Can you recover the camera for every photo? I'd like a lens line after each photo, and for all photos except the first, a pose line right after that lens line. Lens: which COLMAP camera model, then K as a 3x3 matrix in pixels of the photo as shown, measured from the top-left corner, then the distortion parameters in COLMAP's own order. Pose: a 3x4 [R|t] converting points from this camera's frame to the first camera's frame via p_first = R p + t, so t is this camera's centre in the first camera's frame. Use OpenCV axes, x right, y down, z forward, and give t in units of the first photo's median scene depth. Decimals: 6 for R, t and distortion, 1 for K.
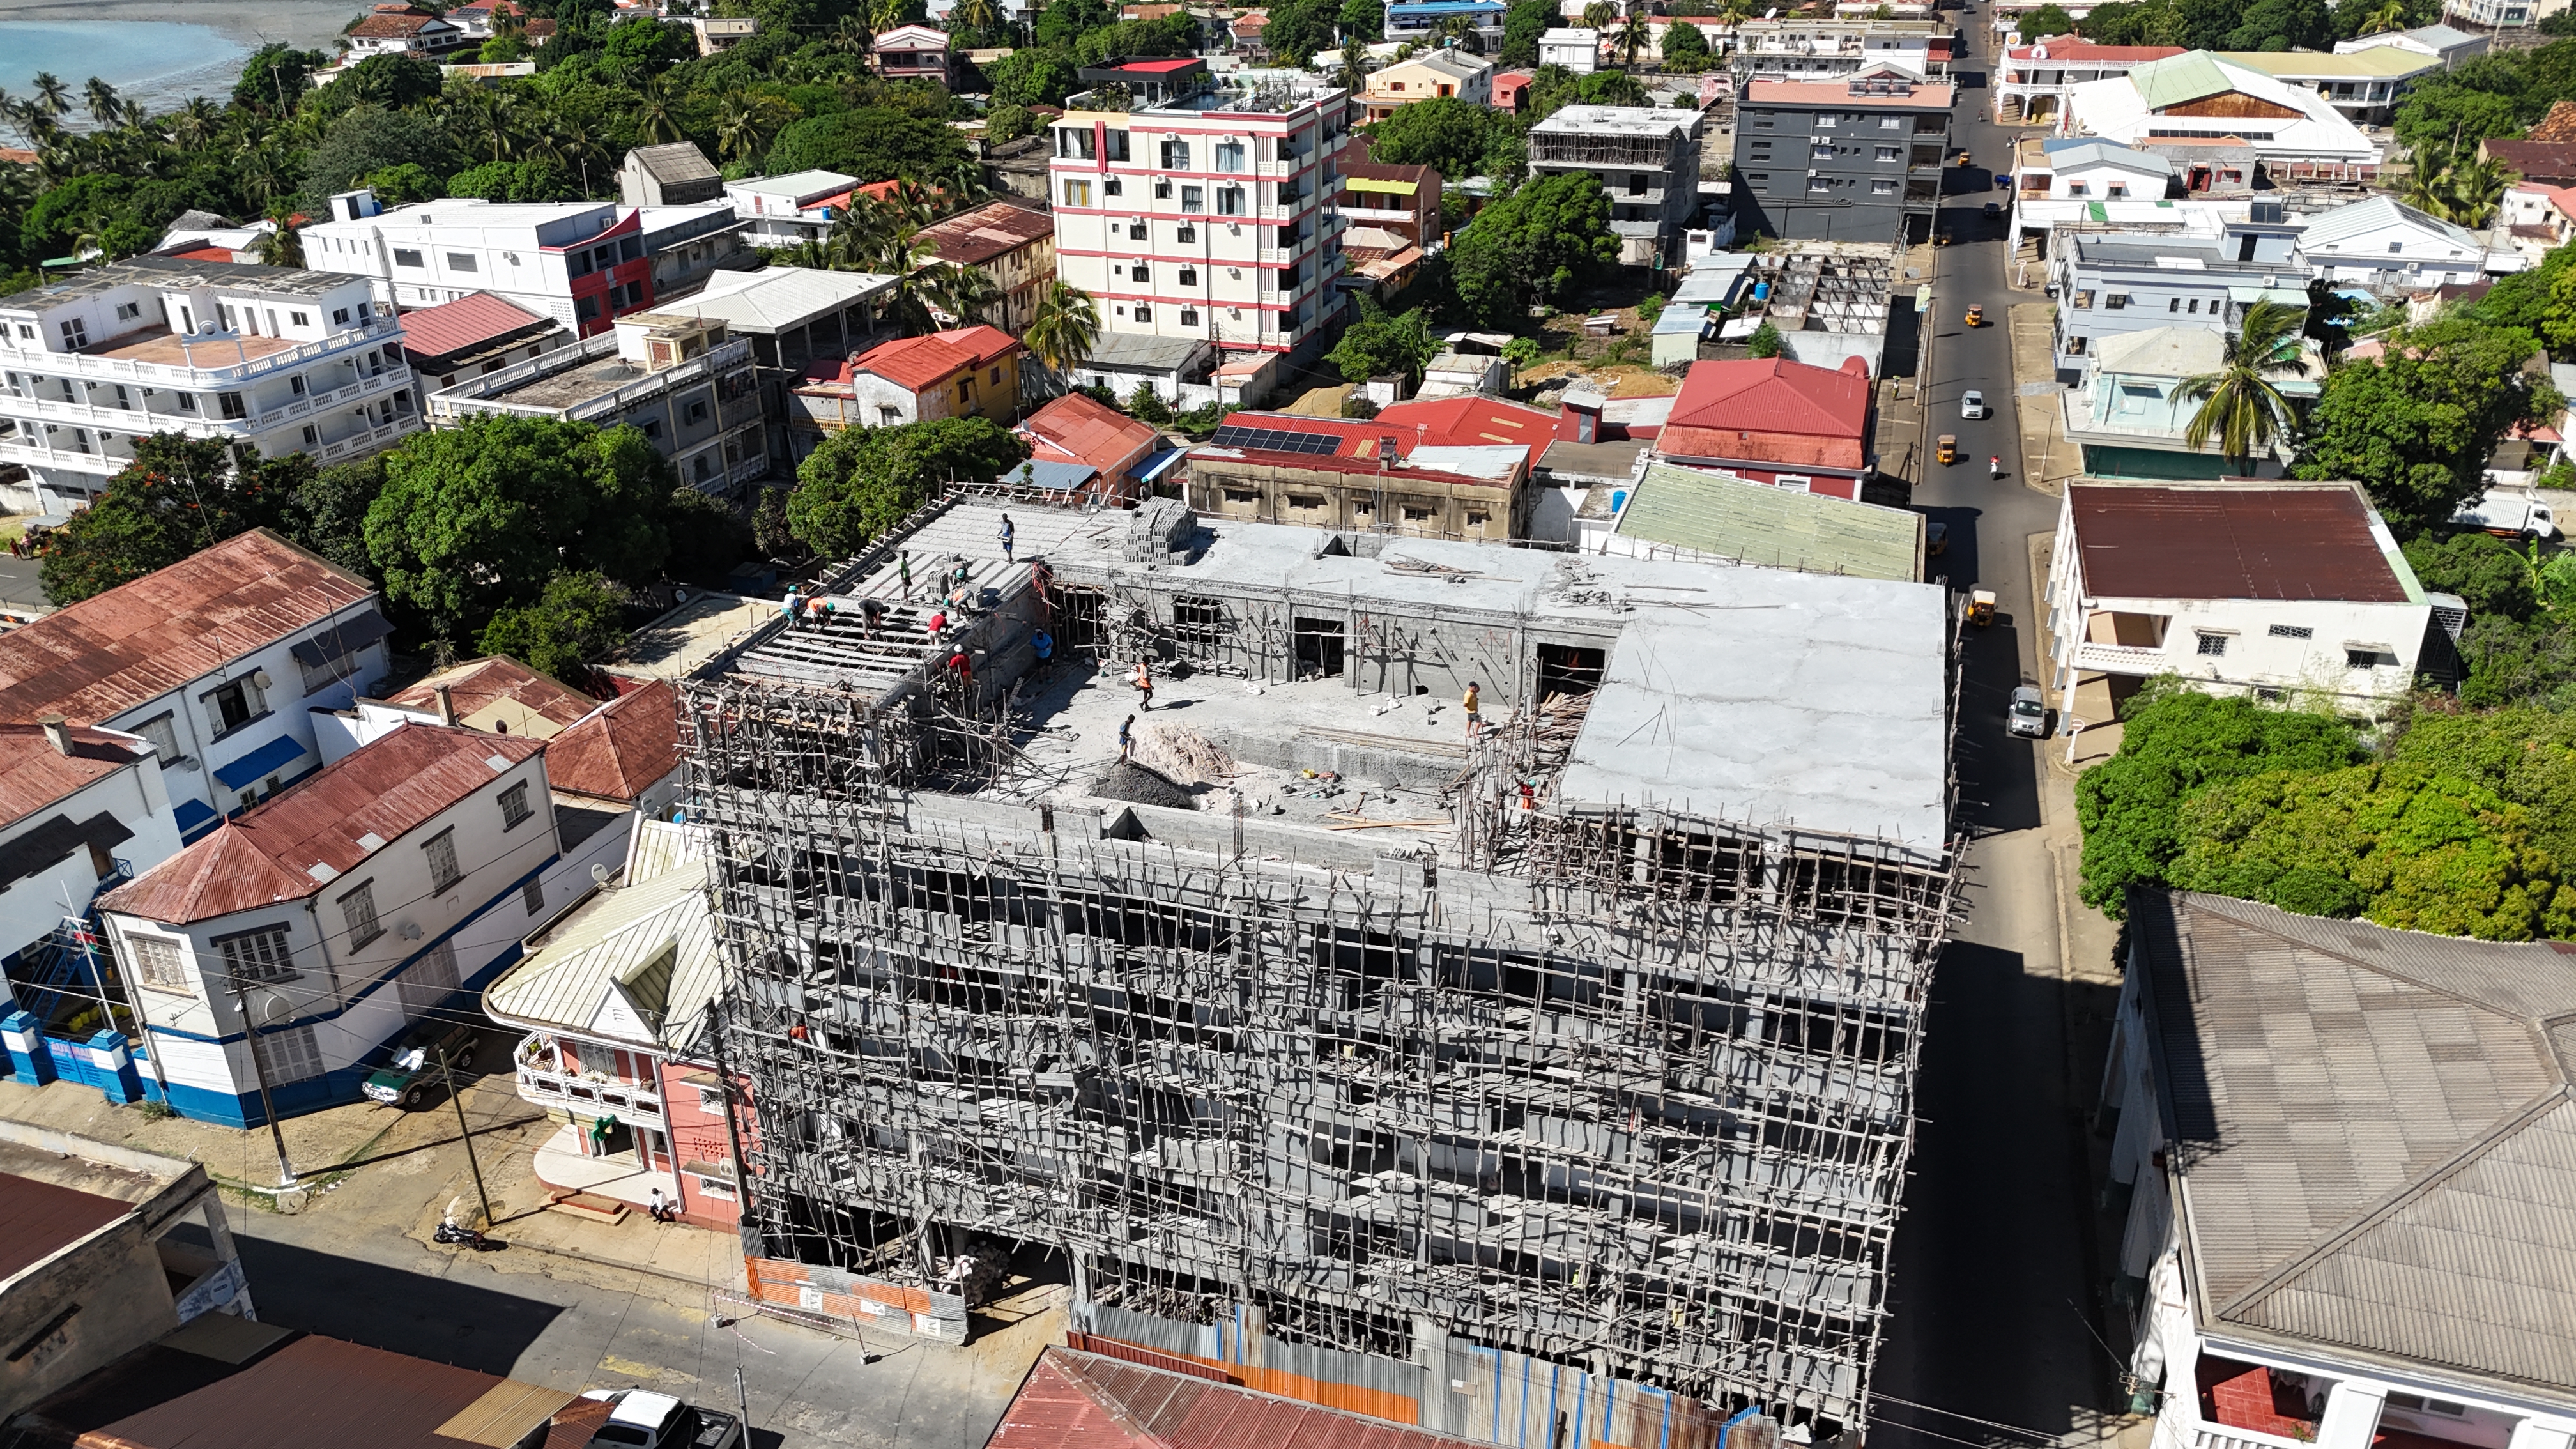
lens RADIAL K [[1898.5, 0, 1291.1], [0, 1898.5, 719.3], [0, 0, 1]] dist [0.065958, -0.060240]
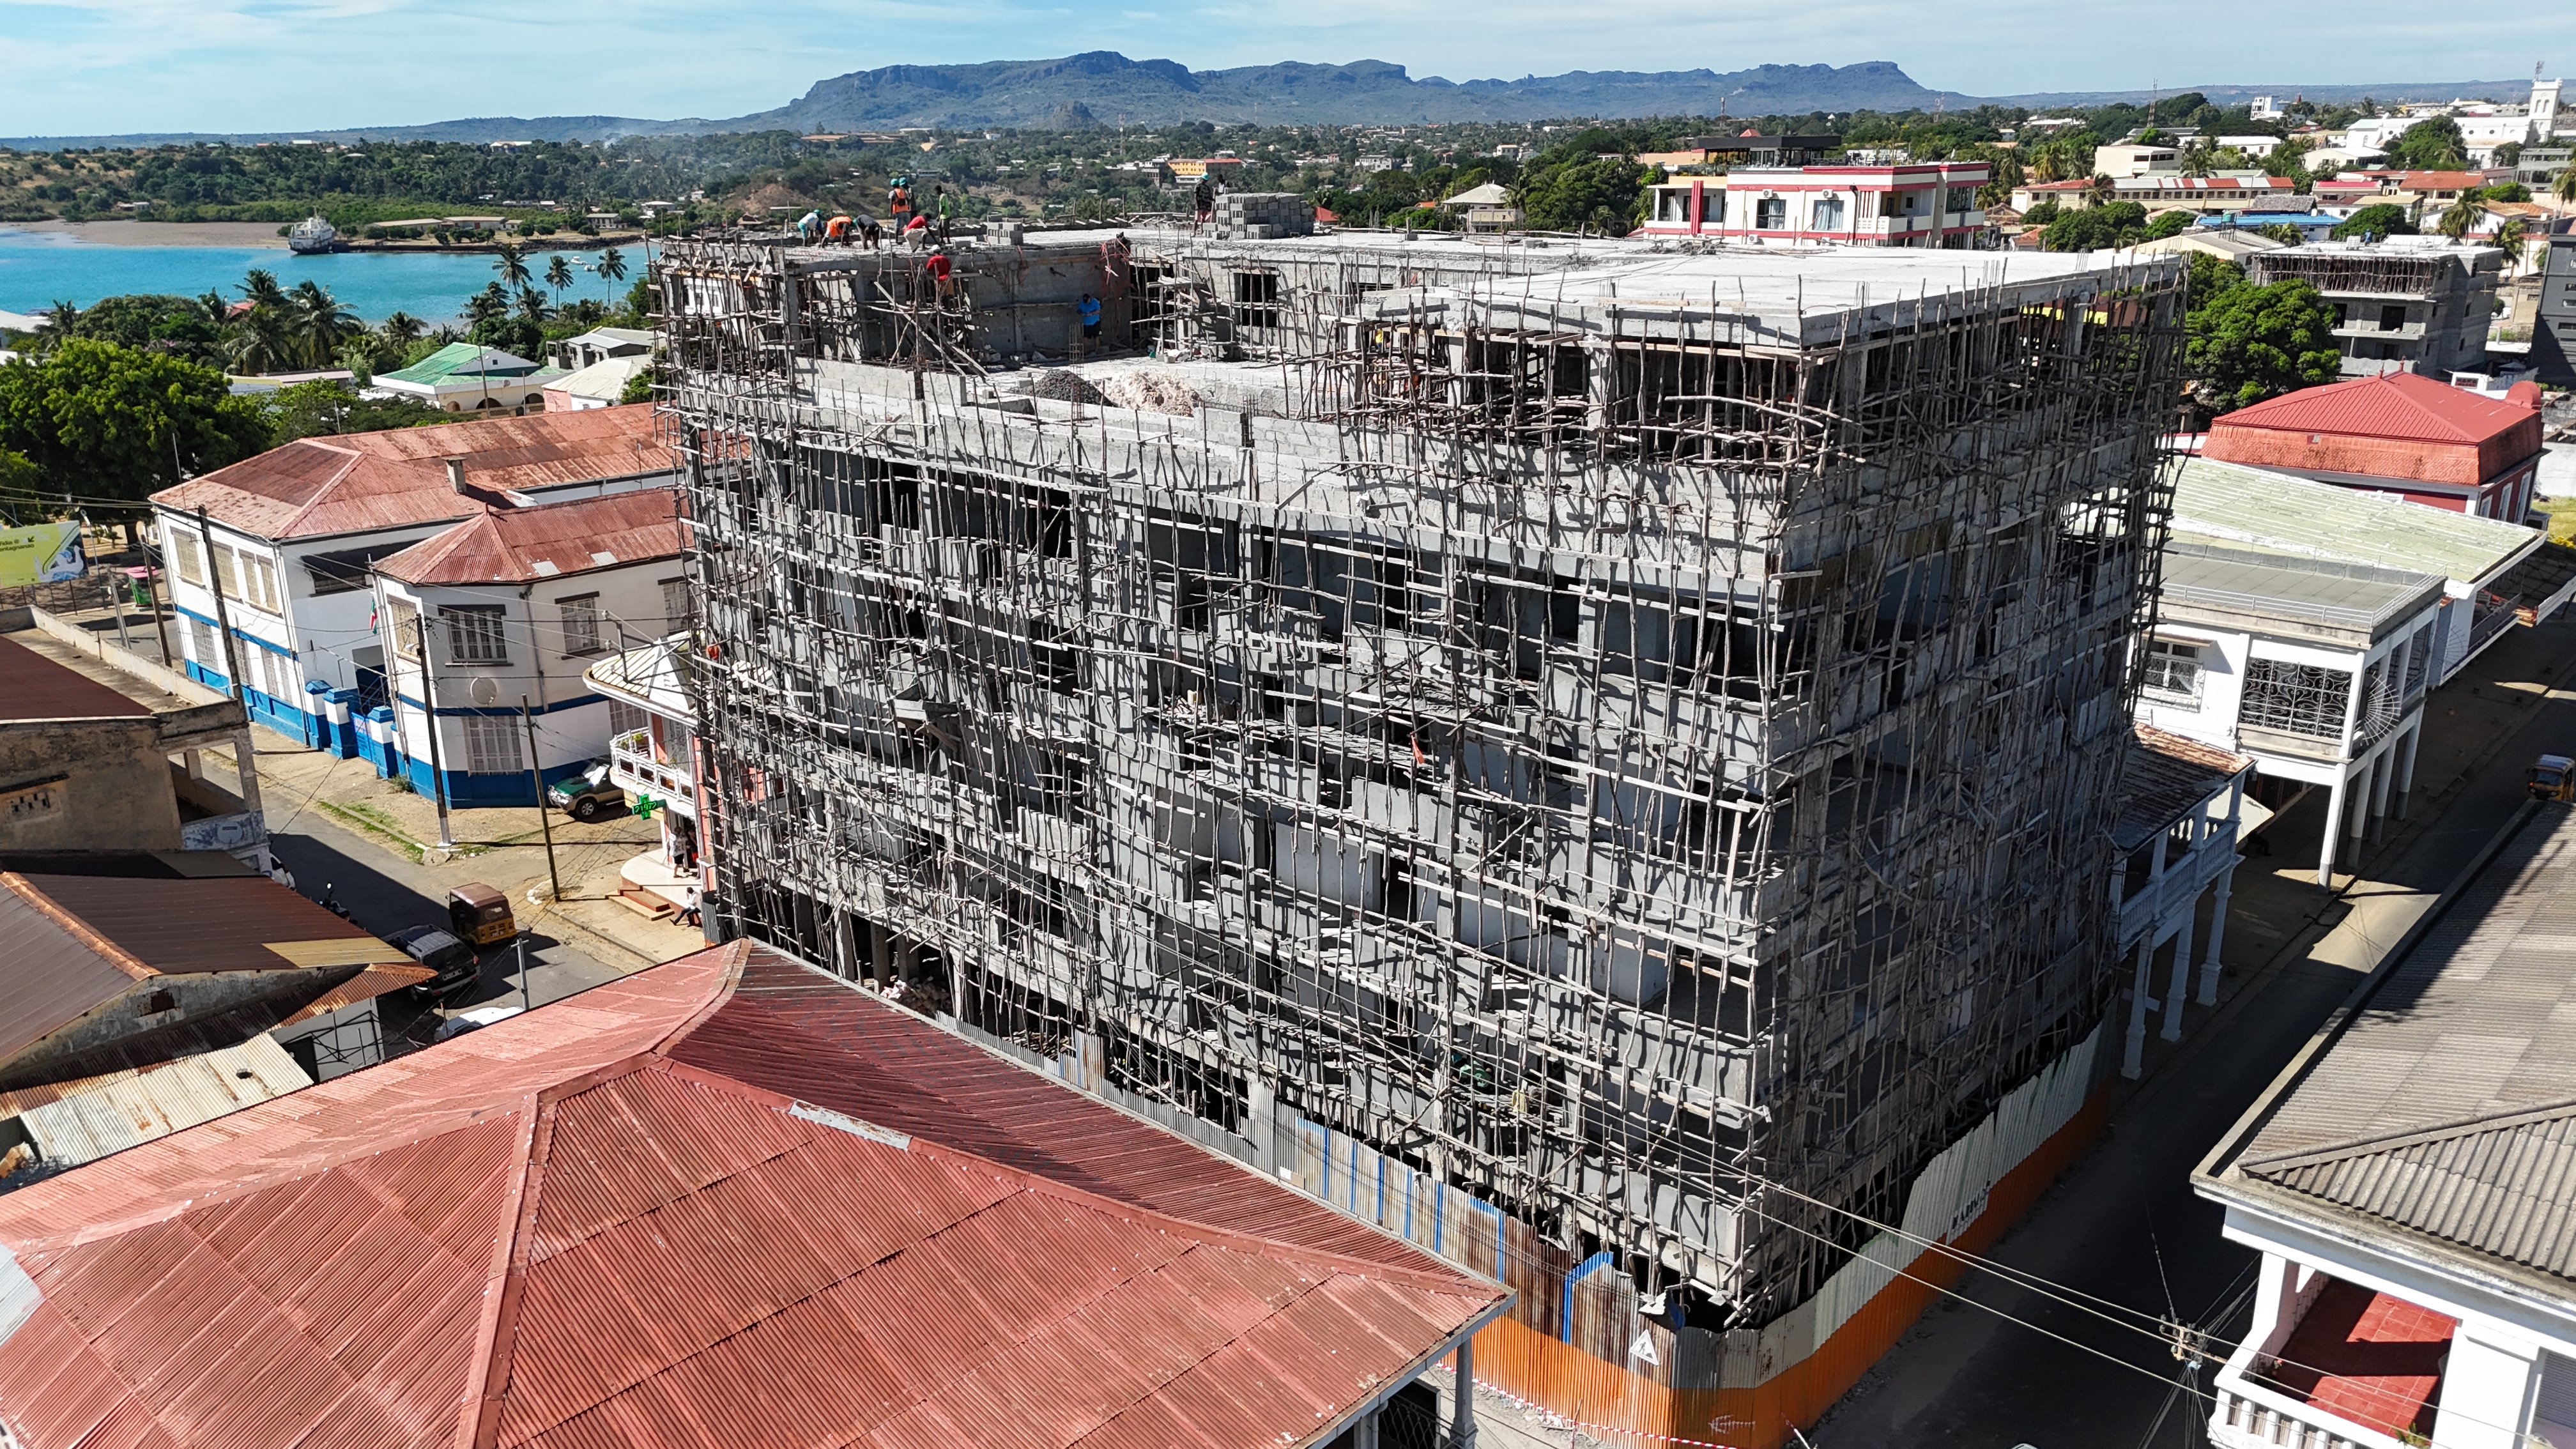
lens RADIAL K [[1898.5, 0, 1288.6], [0, 1898.5, 724.5], [0, 0, 1]] dist [0.065958, -0.060240]
pose [[0.908553, 0.127207, -0.397933, 0.343368], [-0.180756, 0.978439, -0.099921, 0.228646], [0.376642, 0.162713, 0.911957, 0.251211]]
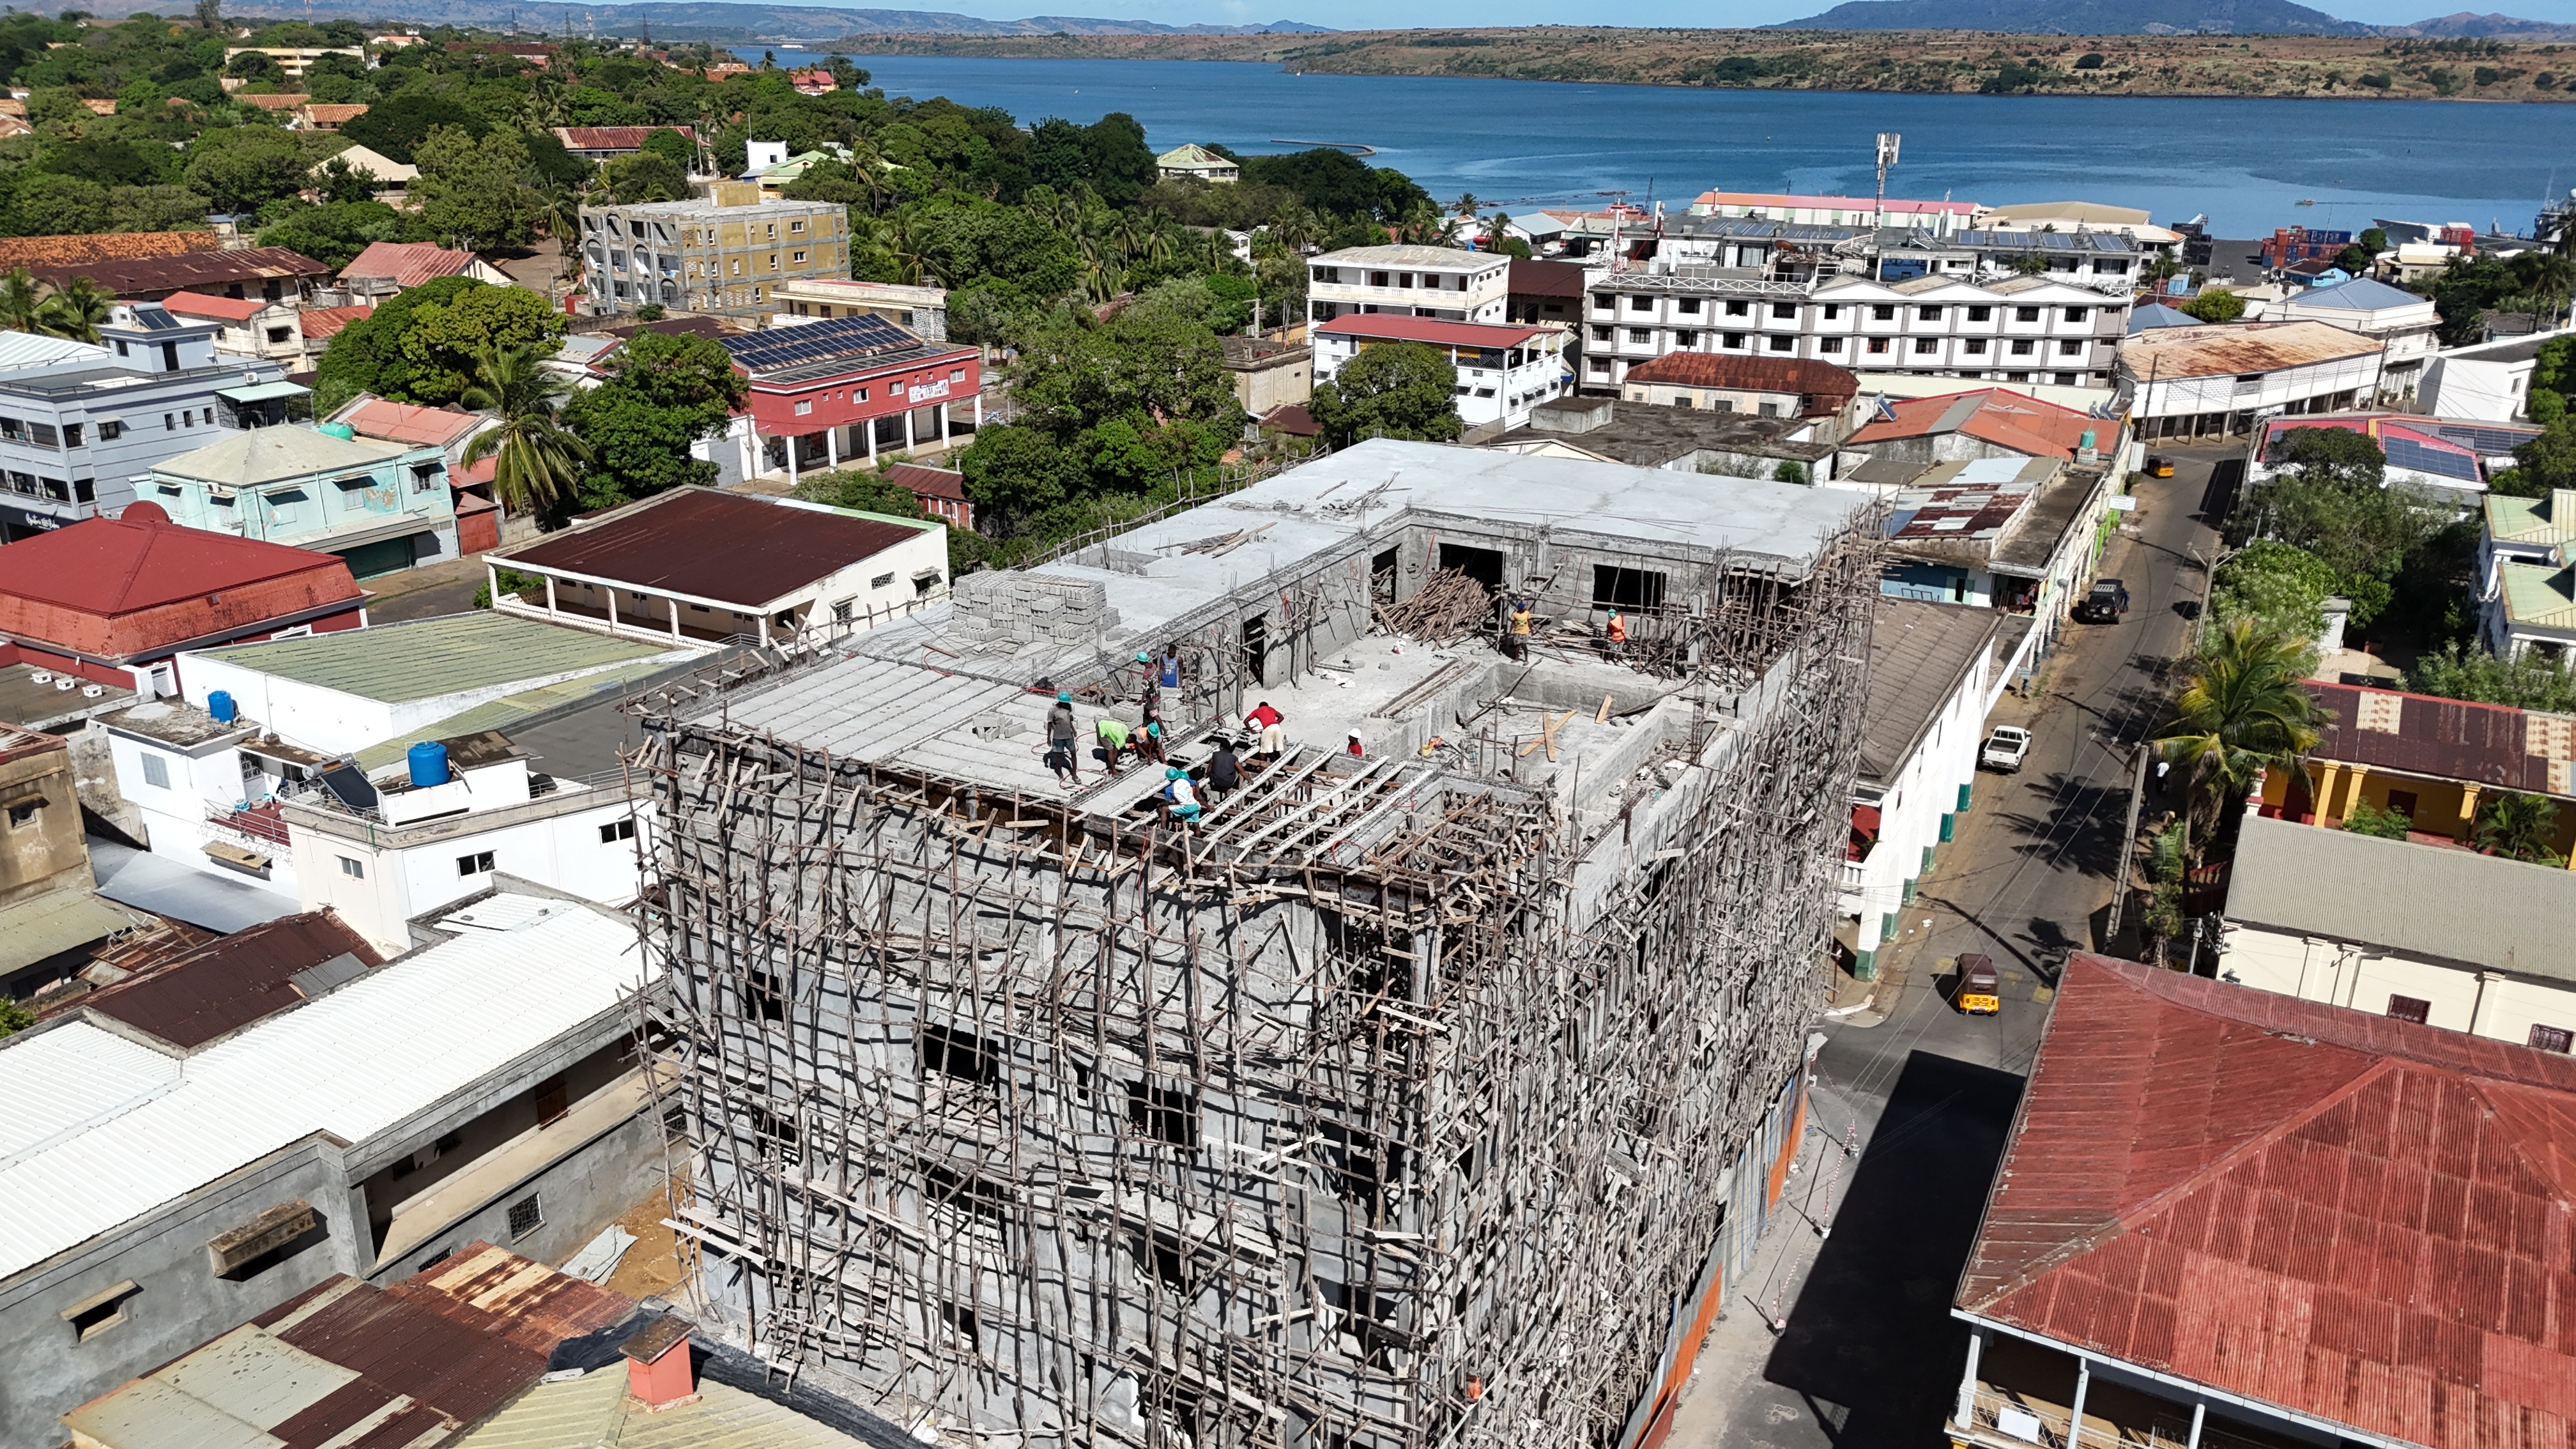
lens RADIAL K [[1898.5, 0, 1292.0], [0, 1898.5, 722.9], [0, 0, 1]] dist [0.065958, -0.060240]
pose [[0.191359, -0.319343, 0.928117, -0.762902], [0.406203, 0.886581, 0.221300, -0.188043], [-0.893522, 0.334656, 0.299373, 0.755431]]
